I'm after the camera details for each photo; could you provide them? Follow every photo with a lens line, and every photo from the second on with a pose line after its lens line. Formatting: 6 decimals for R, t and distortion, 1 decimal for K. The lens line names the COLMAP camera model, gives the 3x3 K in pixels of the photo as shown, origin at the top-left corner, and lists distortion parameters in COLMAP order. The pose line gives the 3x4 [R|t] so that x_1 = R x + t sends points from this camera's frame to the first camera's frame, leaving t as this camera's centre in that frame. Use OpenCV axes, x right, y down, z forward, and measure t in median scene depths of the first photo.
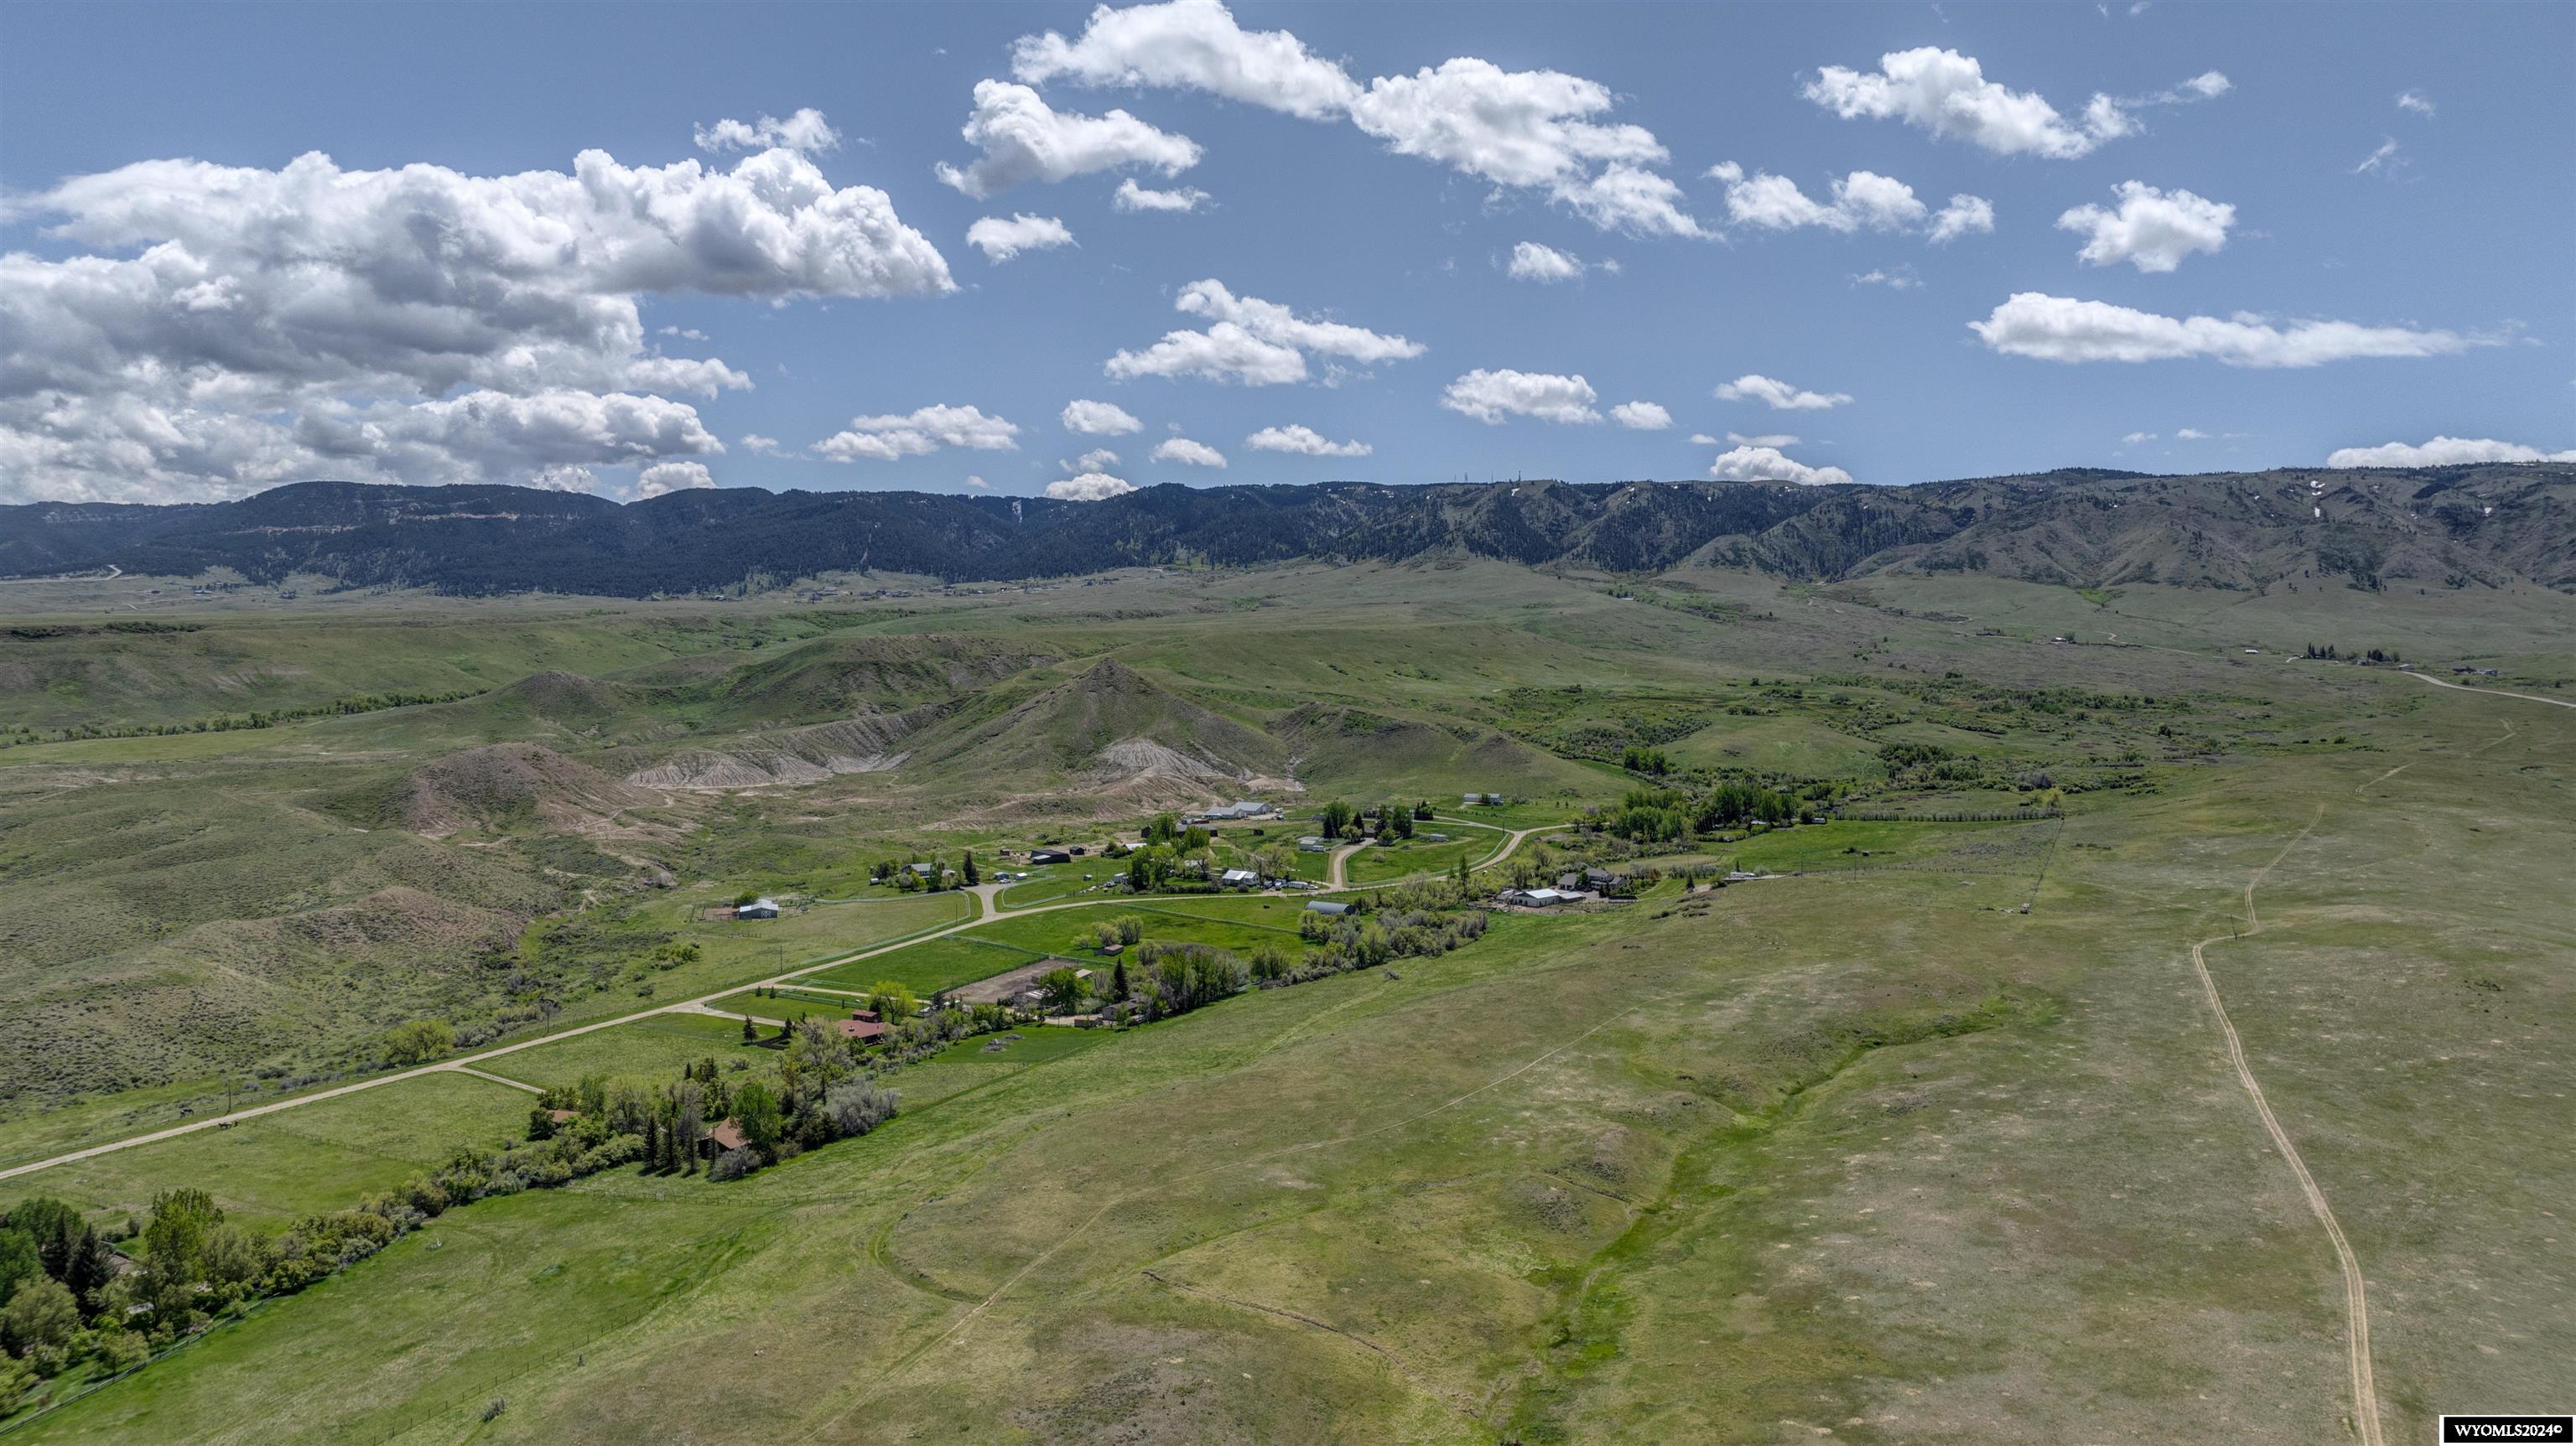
lens RADIAL K [[1811.9, 0, 1289.0], [0, 1811.9, 717.5], [0, 0, 1]] dist [-0.017913, 0.002487]
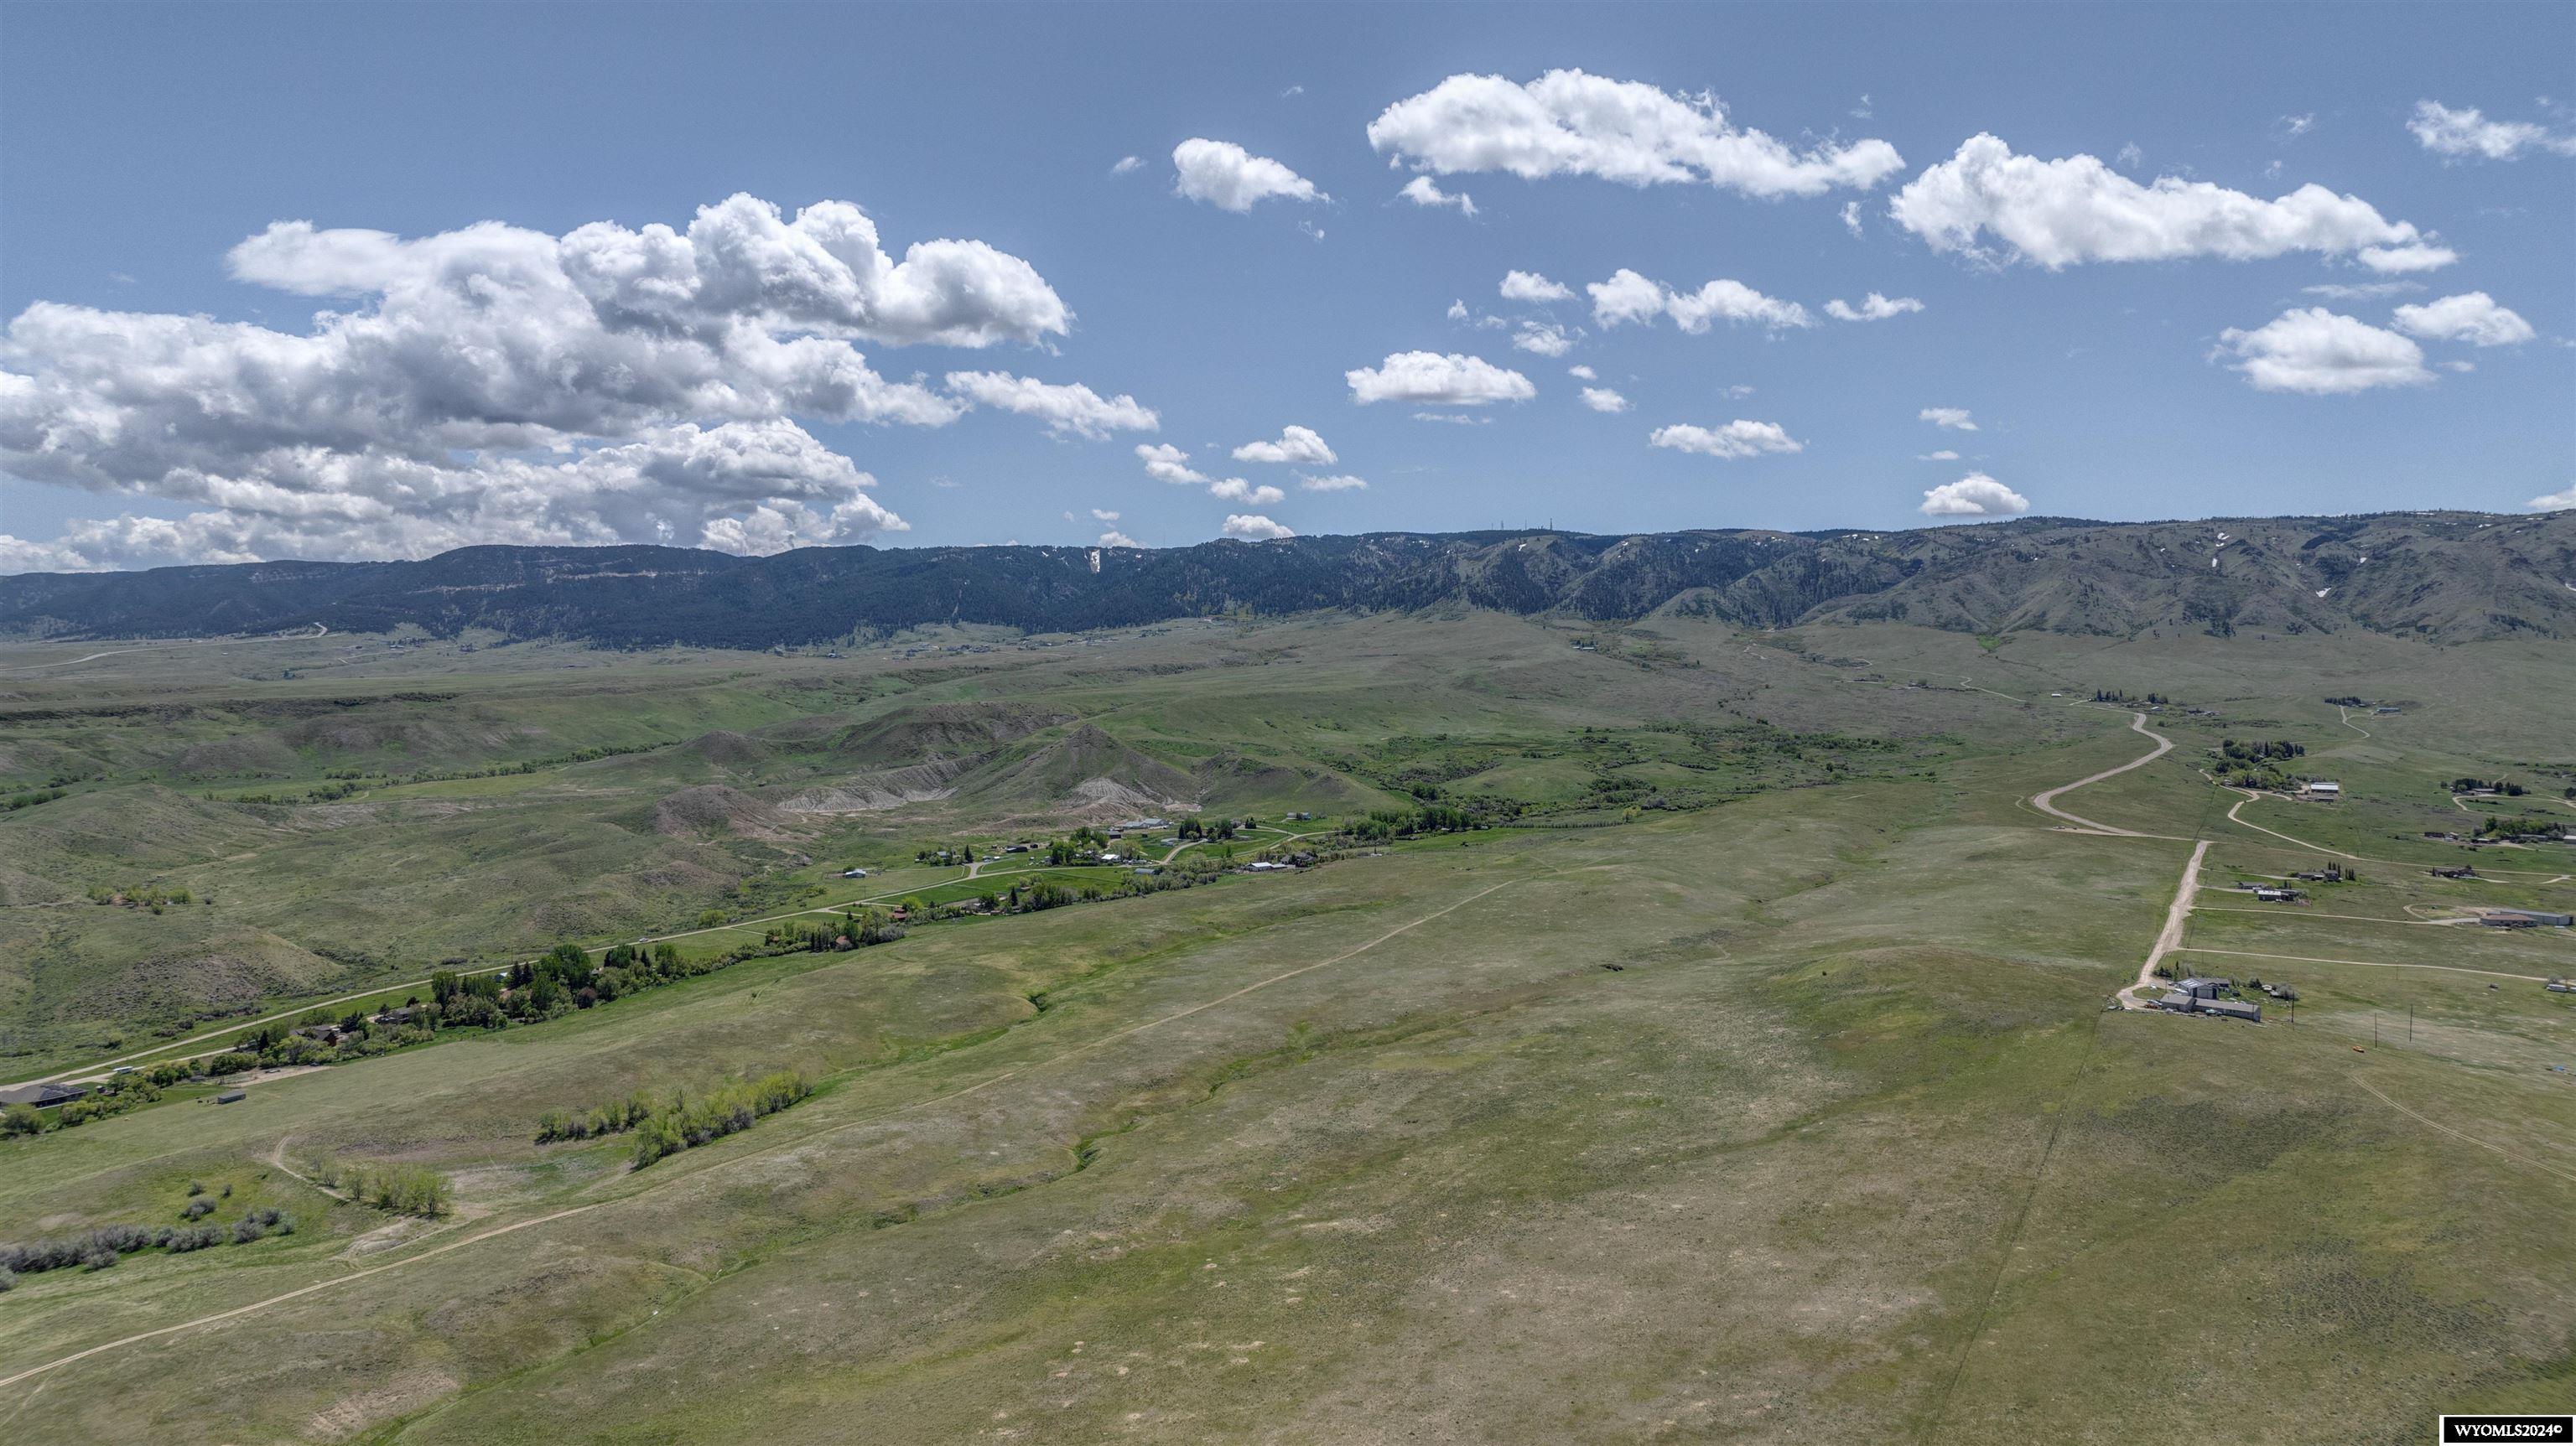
lens RADIAL K [[1806.6, 0, 1291.3], [0, 1806.6, 743.6], [0, 0, 1]] dist [0.000810, -0.051355]
pose [[0.998429, -0.006749, -0.055630, 0.059520], [0.006885, 0.999974, 0.002247, -0.007331], [0.055614, -0.002627, 0.998449, -0.191706]]
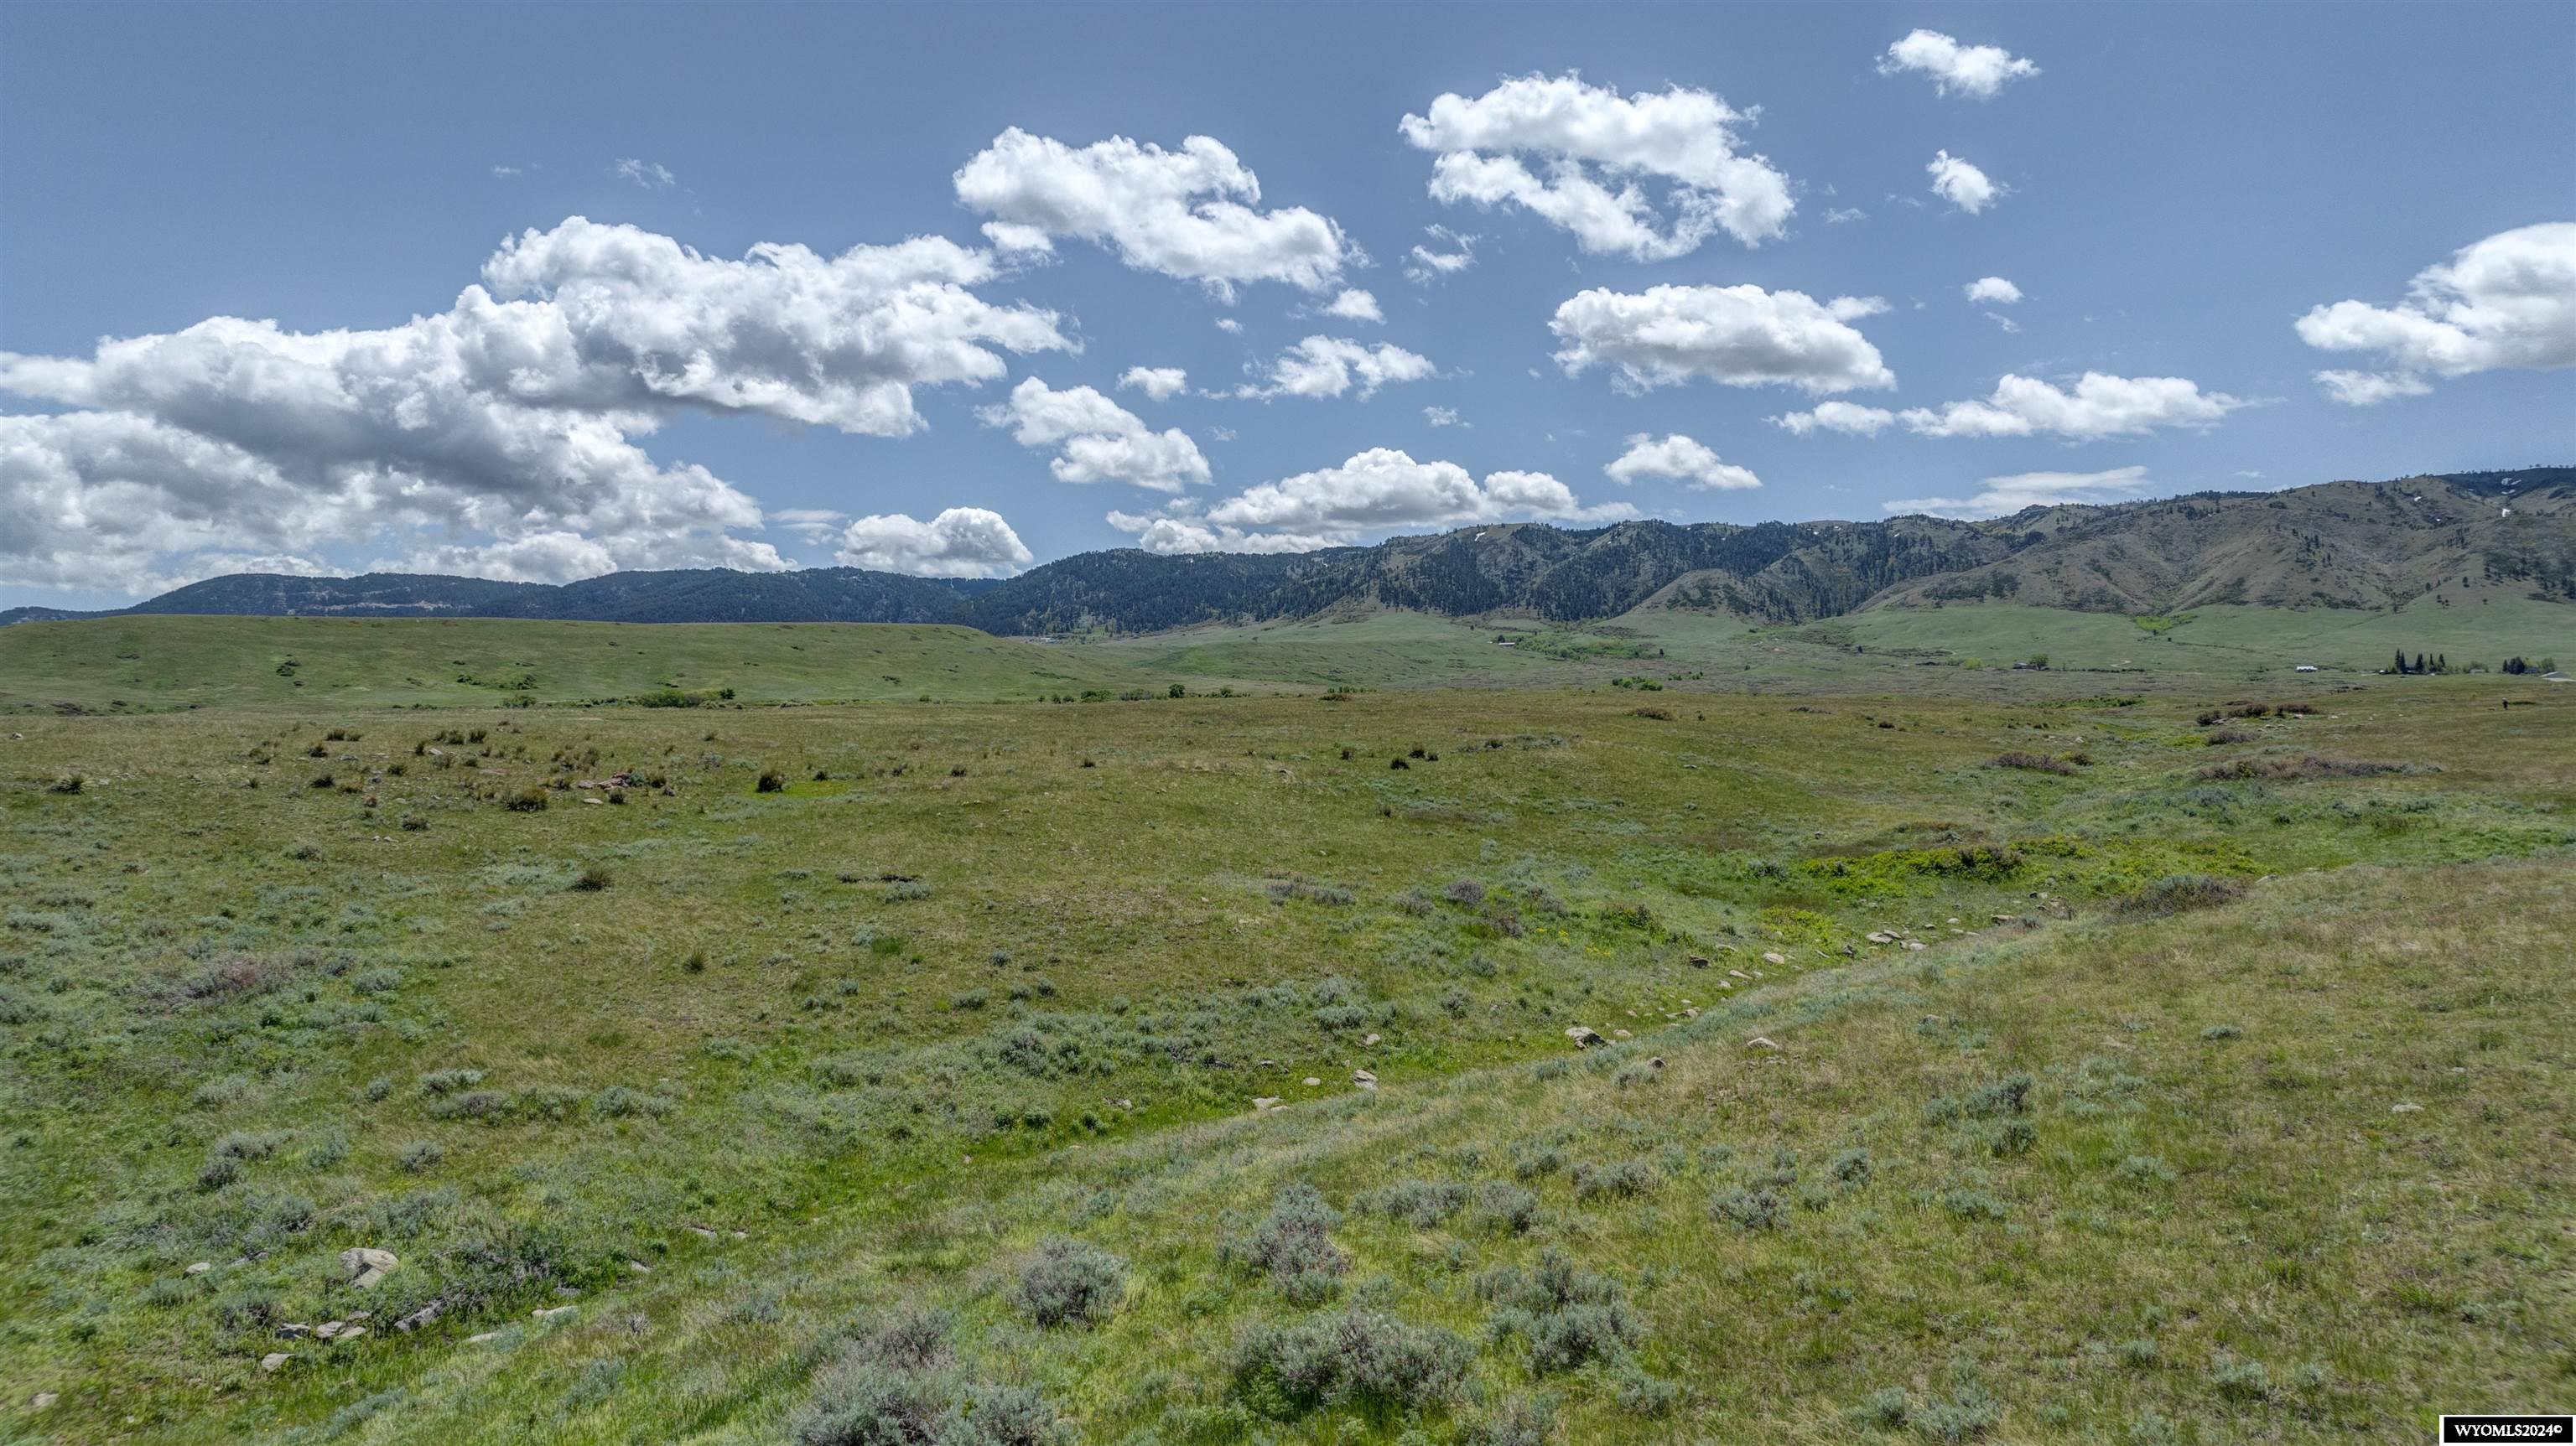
lens RADIAL K [[1811.1, 0, 1291.3], [0, 1811.1, 733.6], [0, 0, 1]] dist [-0.020242, -0.000043]
pose [[0.992558, -0.015532, -0.120781, 0.191989], [0.008963, 0.998460, -0.054741, 0.012588], [0.121445, 0.053251, 0.991169, 0.250919]]
